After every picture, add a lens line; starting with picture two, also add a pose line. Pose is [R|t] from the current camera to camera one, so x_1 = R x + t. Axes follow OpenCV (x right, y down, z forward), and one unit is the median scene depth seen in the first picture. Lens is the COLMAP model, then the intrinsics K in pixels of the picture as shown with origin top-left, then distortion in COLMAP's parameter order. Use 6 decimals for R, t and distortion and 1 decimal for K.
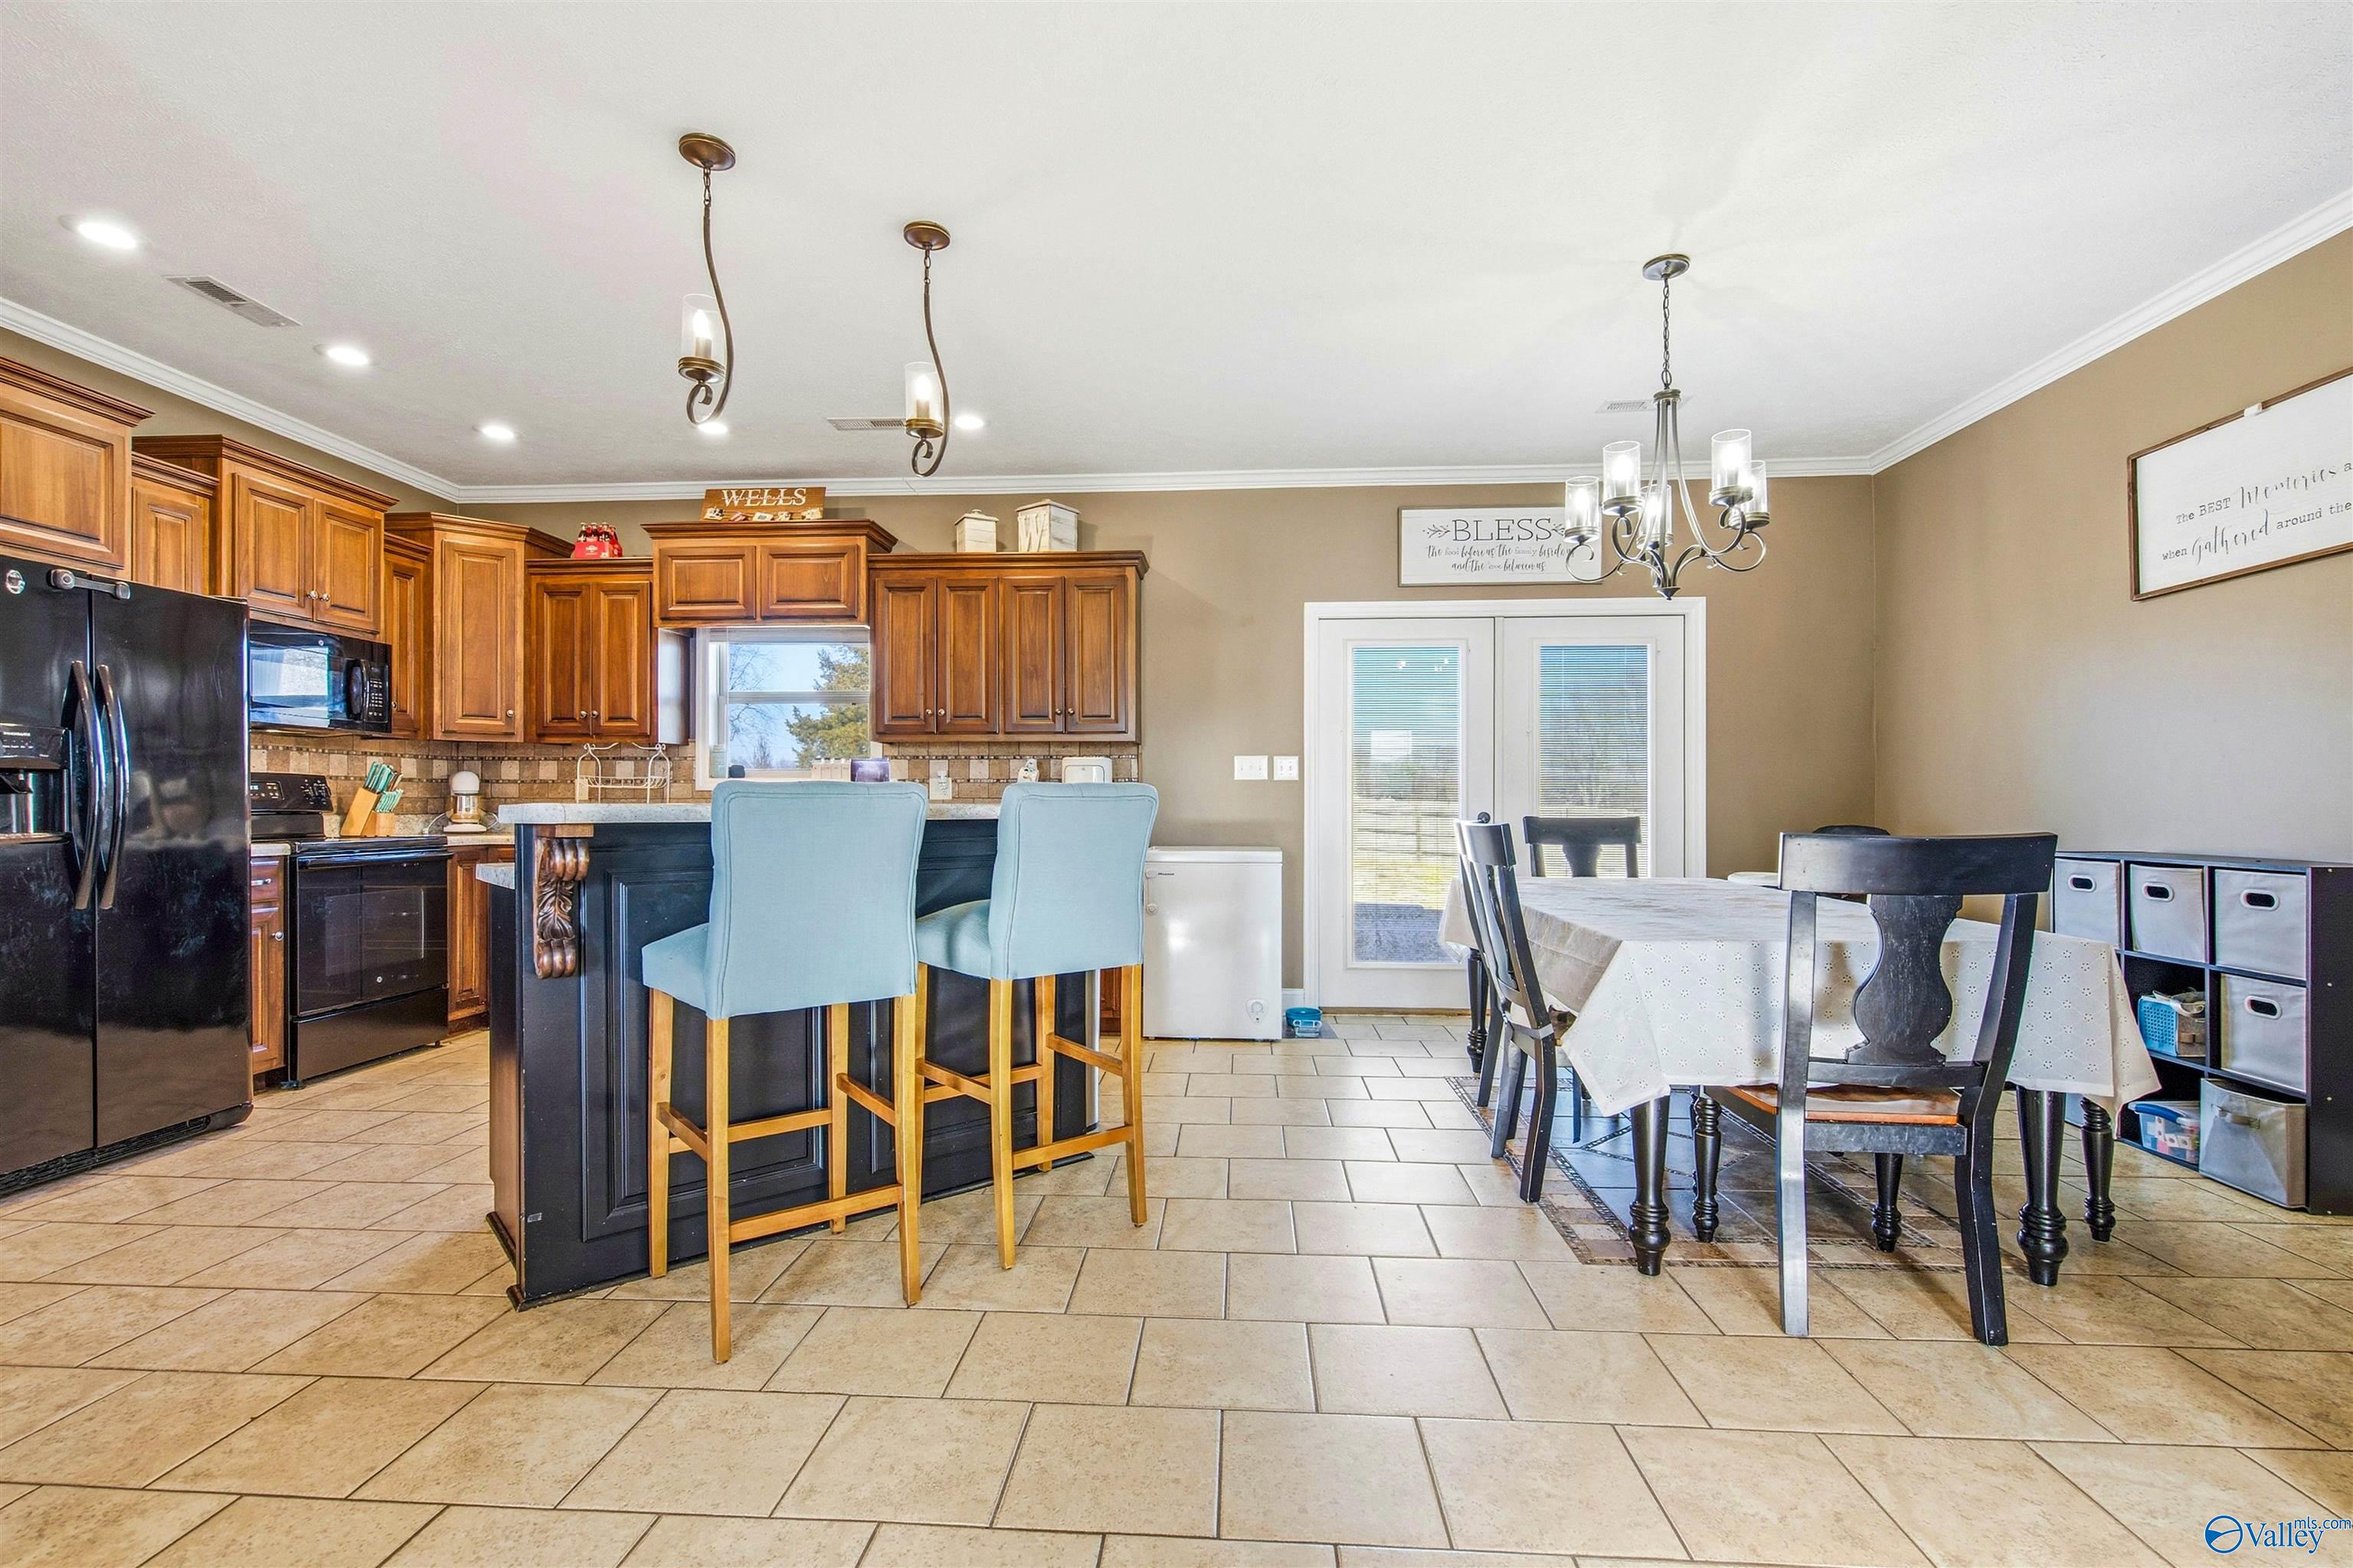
lens RADIAL K [[1073.8, 0, 1173.0], [0, 1073.8, 811.3], [0, 0, 1]] dist [0.002887, -0.000587]
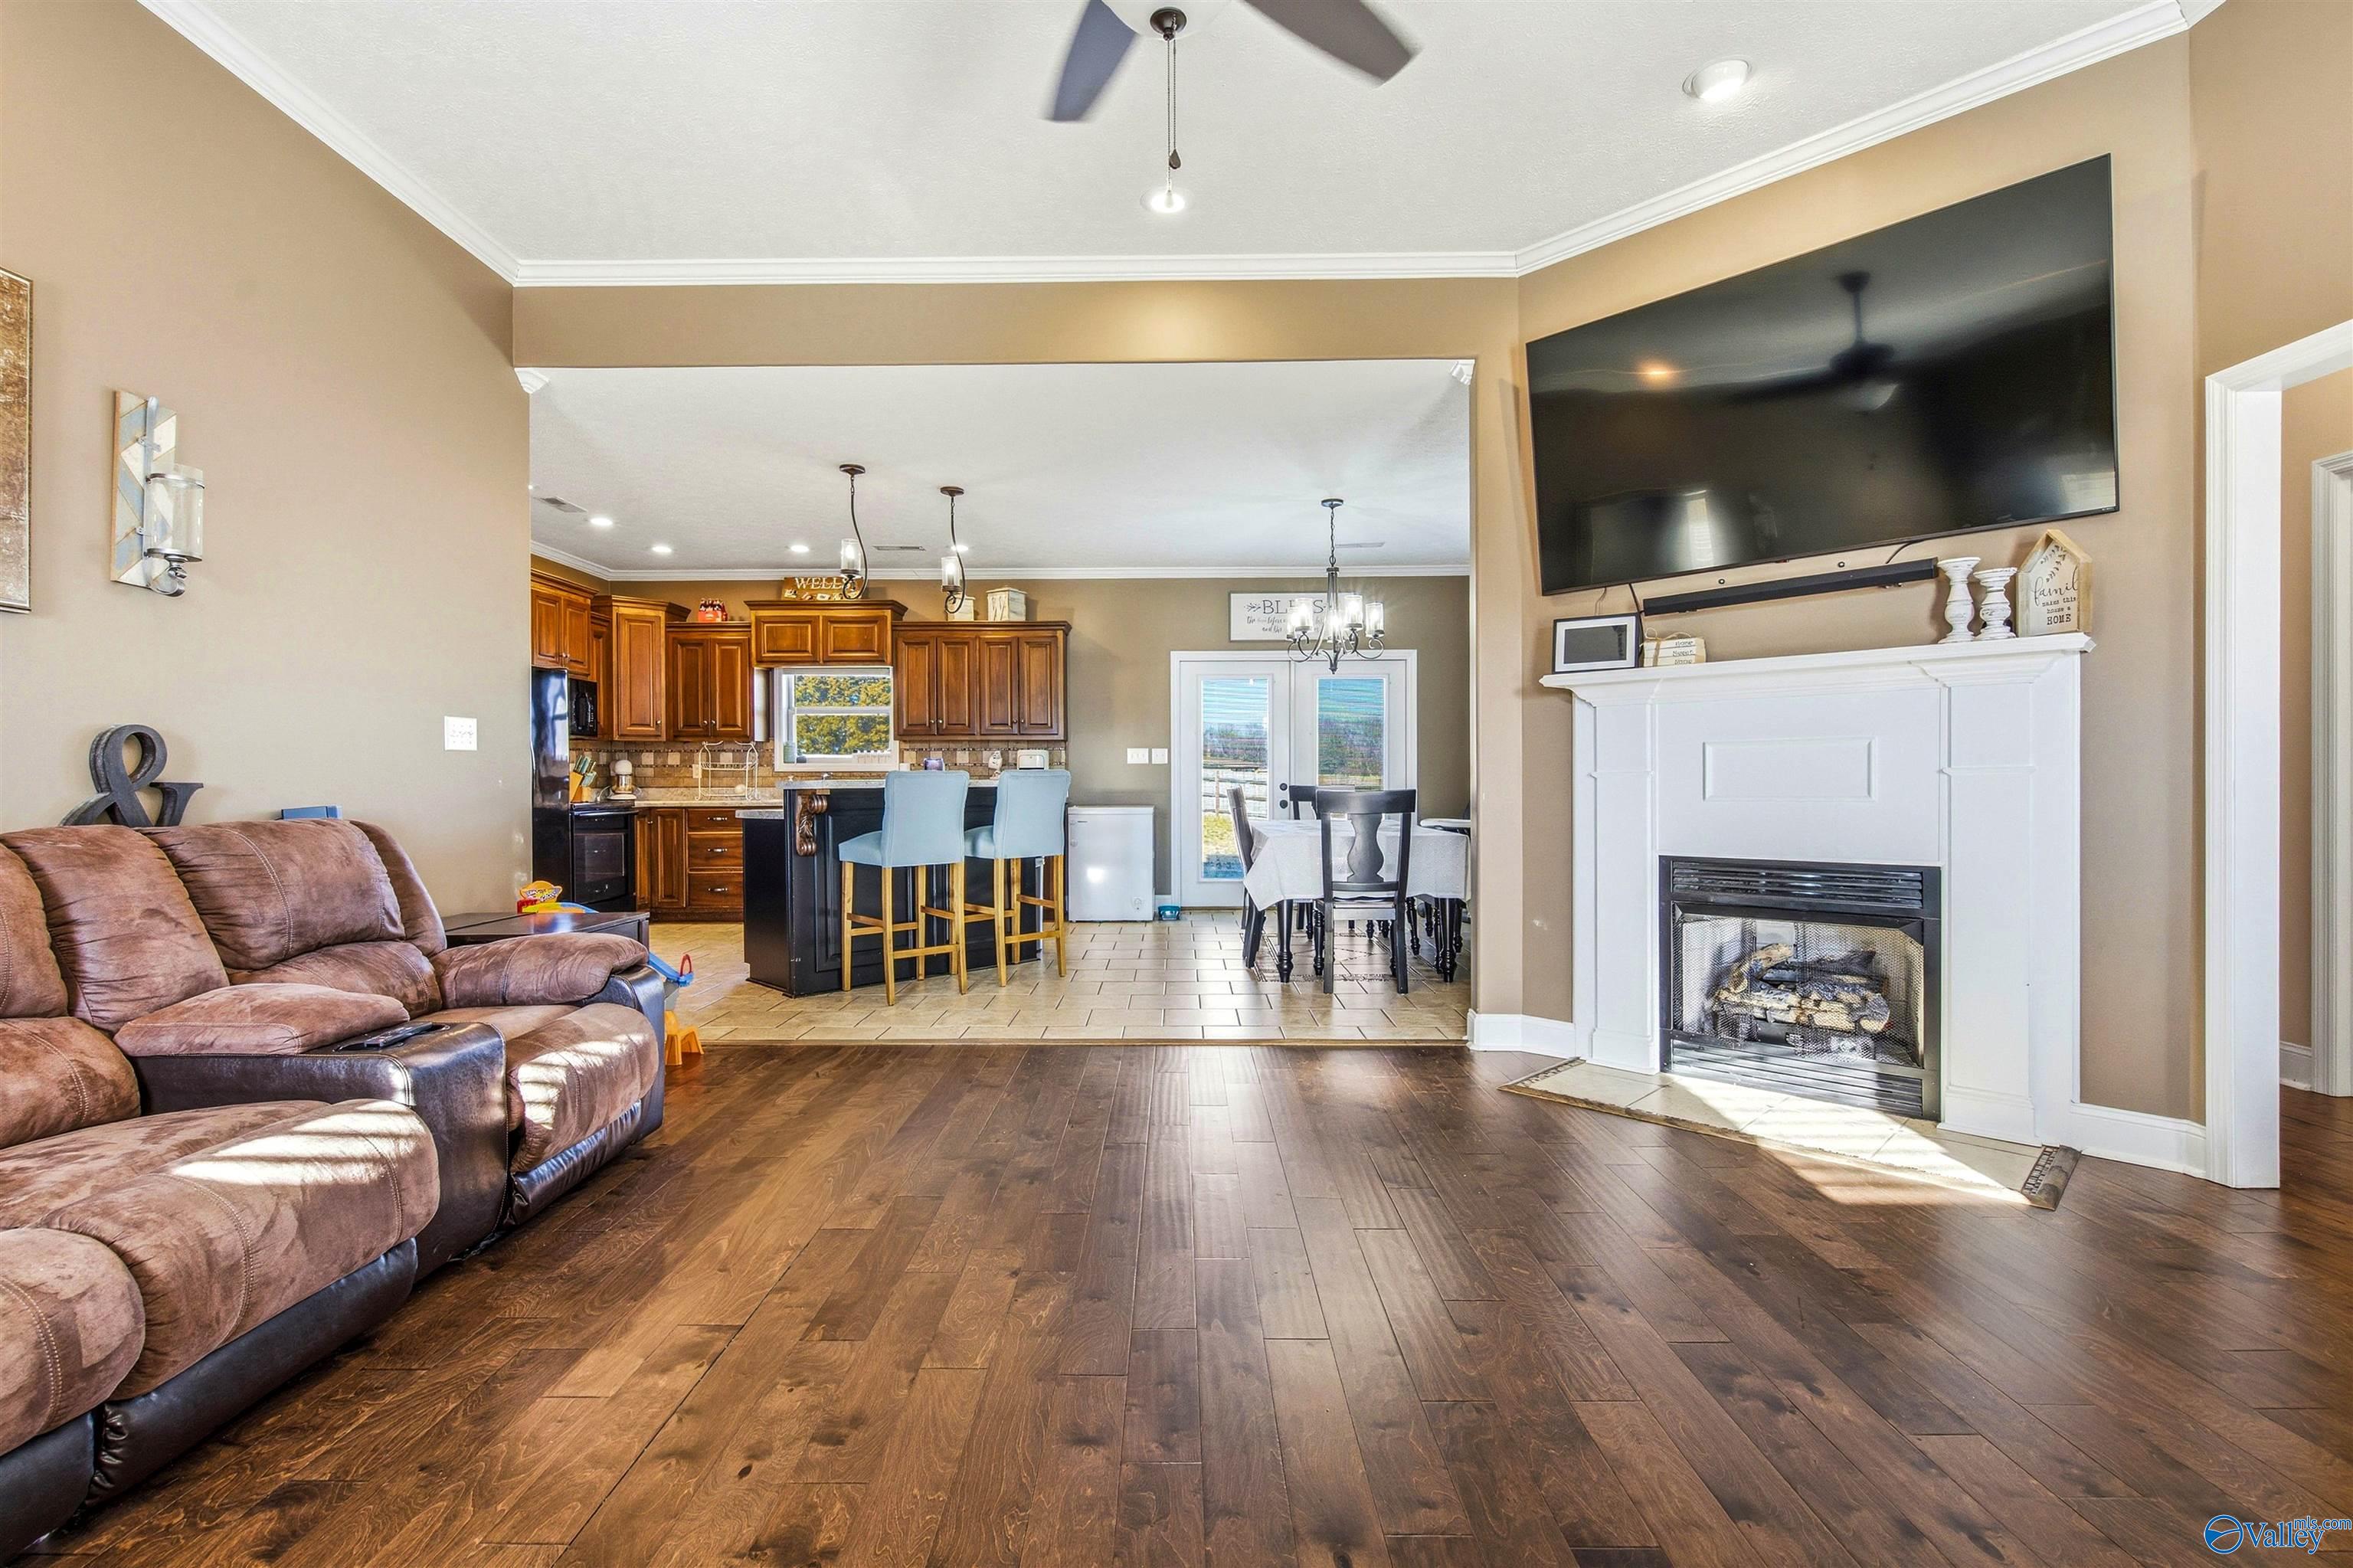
lens RADIAL K [[1062.4, 0, 1176.5], [0, 1062.4, 784.0], [0, 0, 1]] dist [0.007718, 0.000204]
pose [[0.998026, -0.004879, 0.062617, 0.033285], [0.004965, 0.999987, -0.001216, 0.002925], [-0.062611, 0.001525, 0.998037, -0.580724]]
